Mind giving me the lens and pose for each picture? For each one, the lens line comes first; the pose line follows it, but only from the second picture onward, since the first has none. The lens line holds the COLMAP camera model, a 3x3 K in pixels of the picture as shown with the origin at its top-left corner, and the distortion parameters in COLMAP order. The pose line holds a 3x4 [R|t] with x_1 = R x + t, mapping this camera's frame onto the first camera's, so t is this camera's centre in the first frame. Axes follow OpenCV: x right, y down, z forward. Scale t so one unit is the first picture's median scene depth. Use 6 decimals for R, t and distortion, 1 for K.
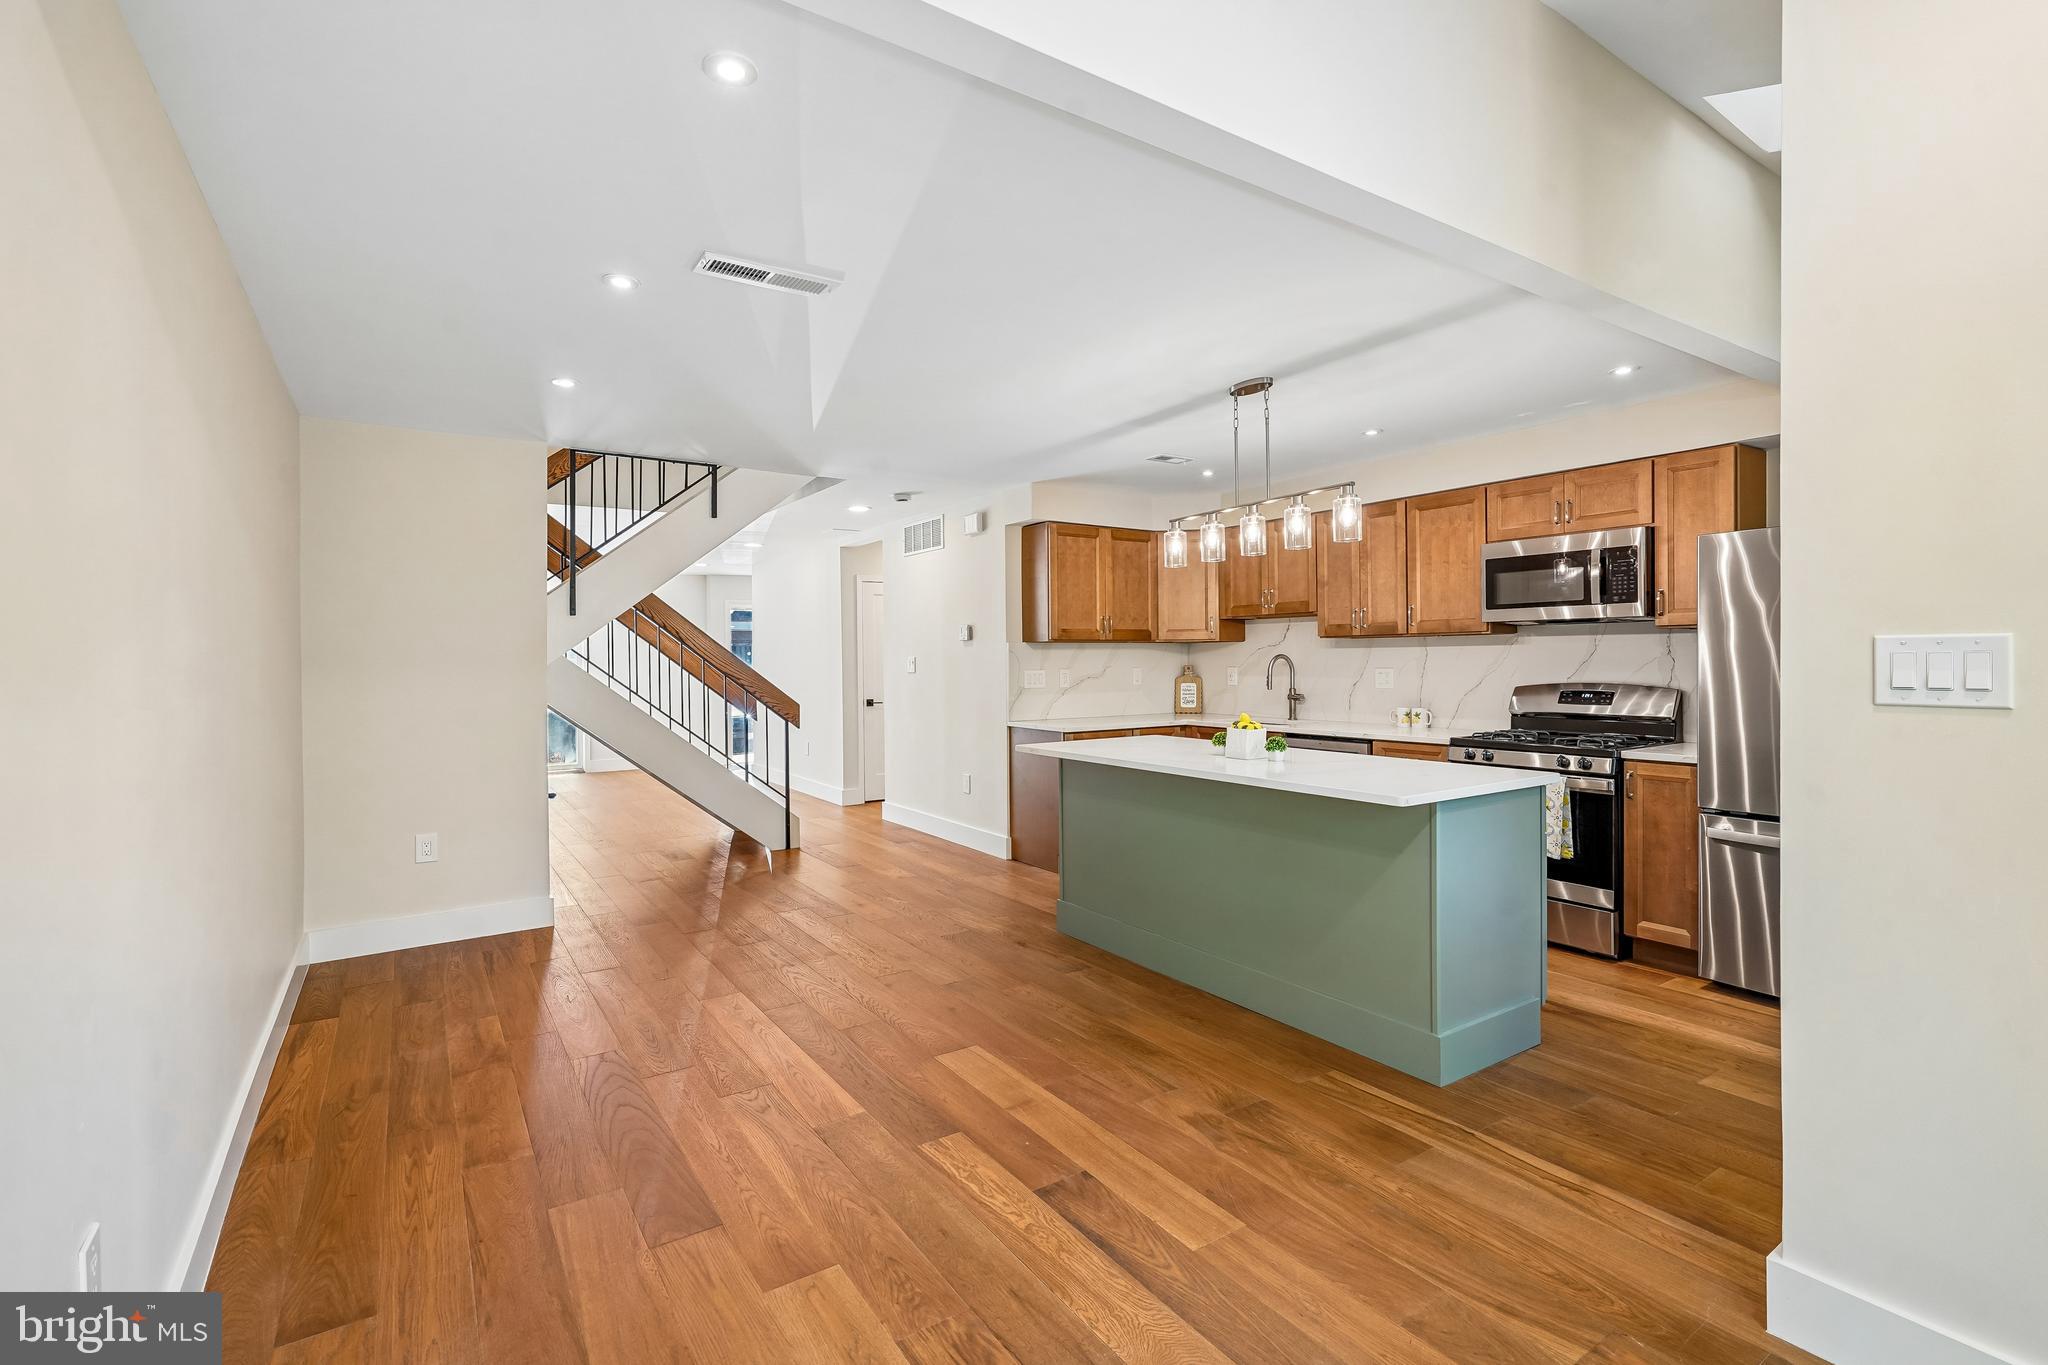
lens RADIAL K [[925.5, 0, 1019.0], [0, 925.5, 664.2], [0, 0, 1]] dist [-0.015242, -0.000010]
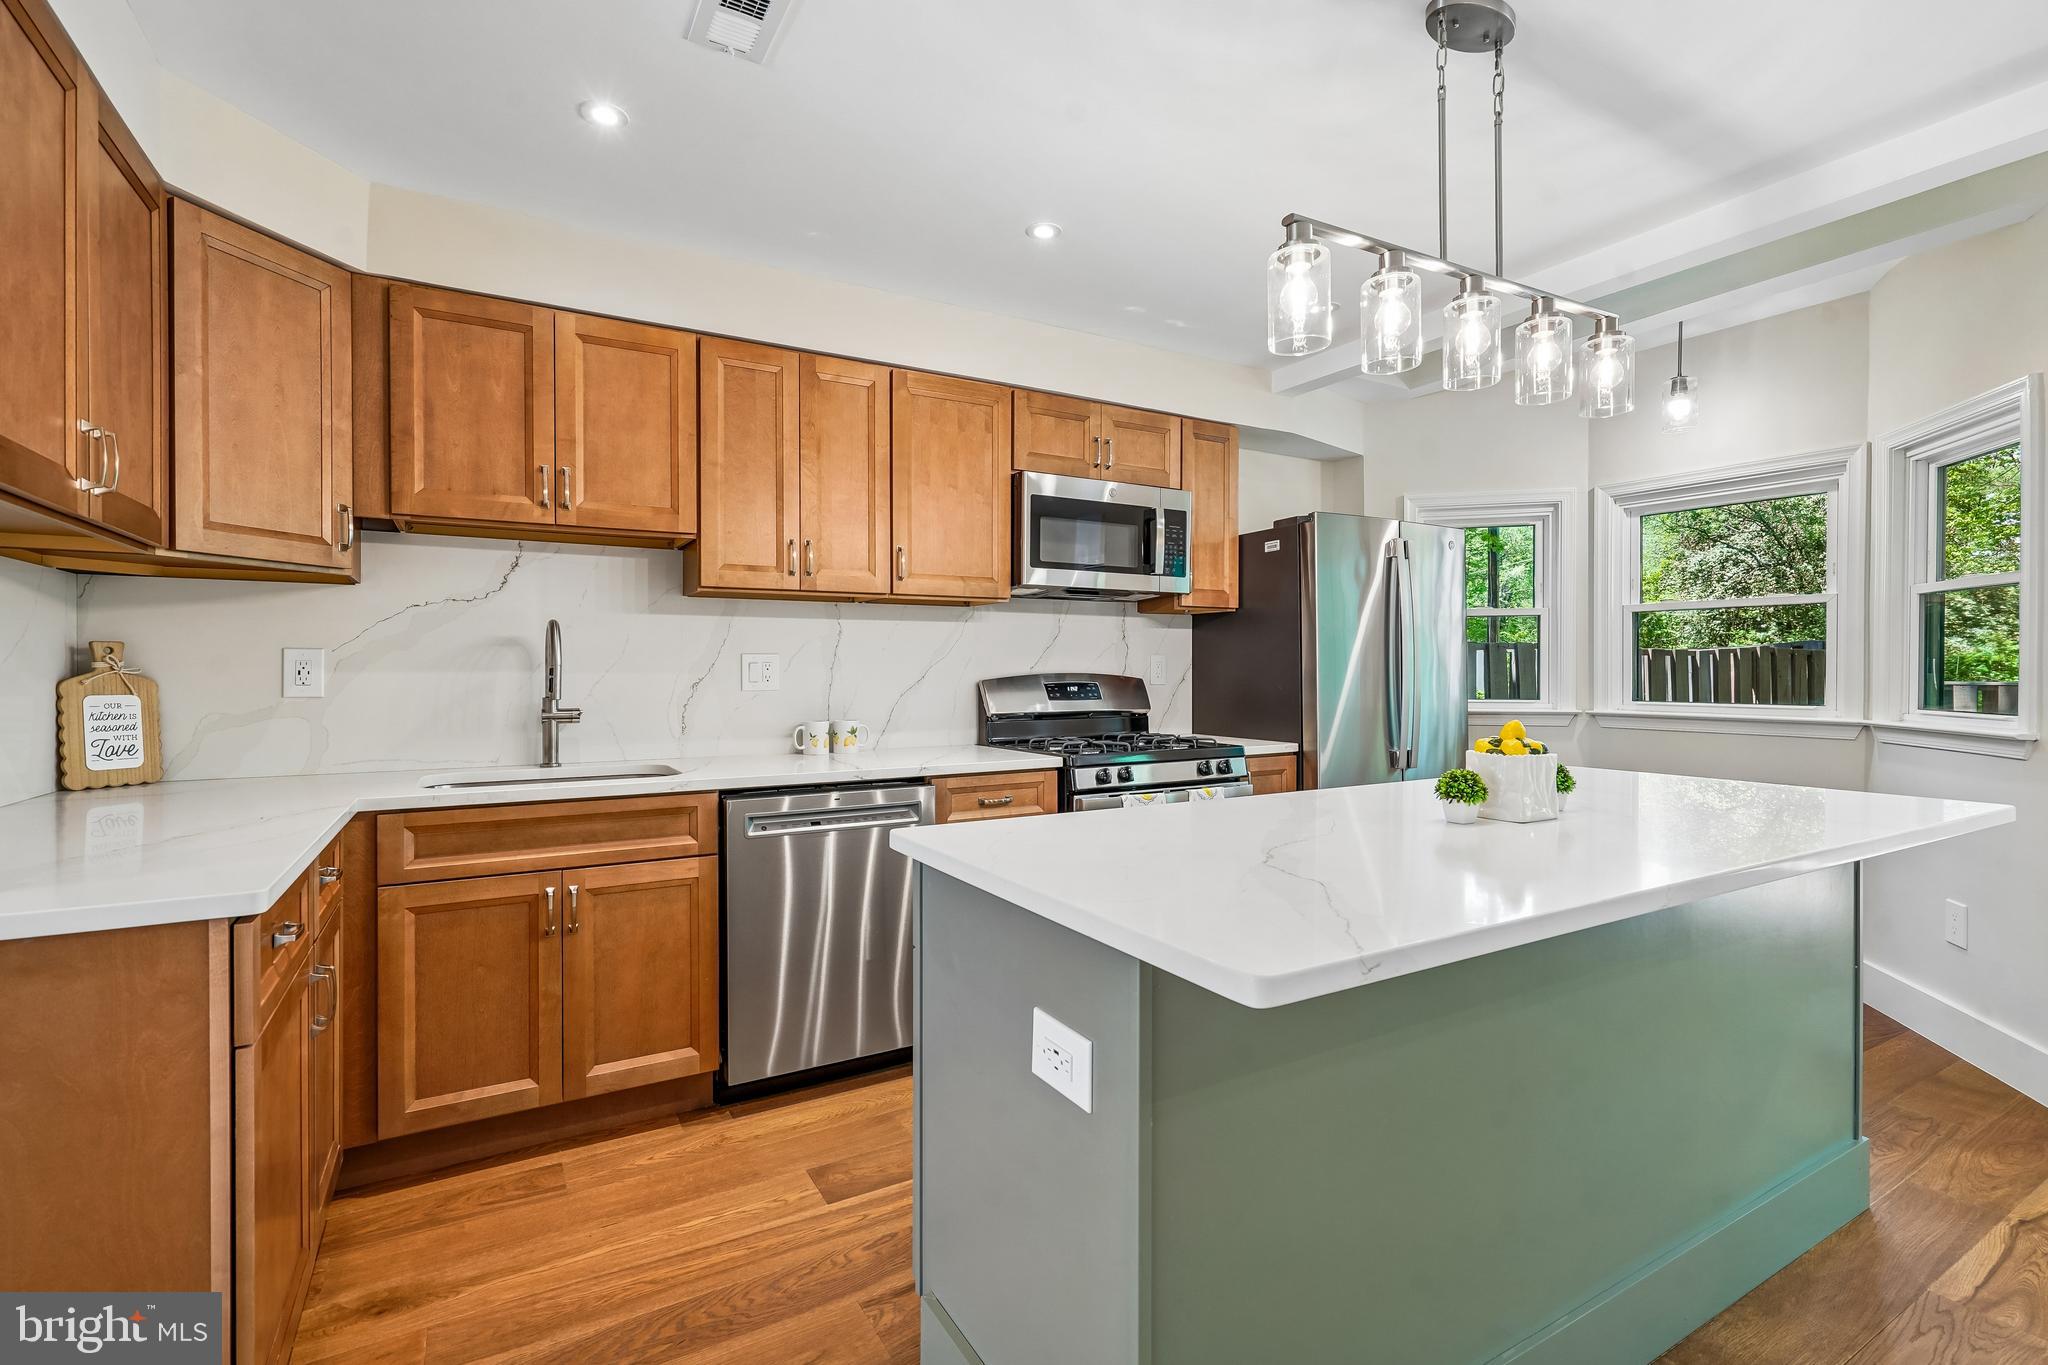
lens RADIAL K [[922.7, 0, 1020.7], [0, 922.7, 672.6], [0, 0, 1]] dist [-0.000930, 0.000352]
pose [[0.061847, 0.004504, 0.998075, -0.184862], [0.005593, 0.999973, -0.004859, 0.023373], [-0.998070, 0.005883, 0.061820, 0.977943]]
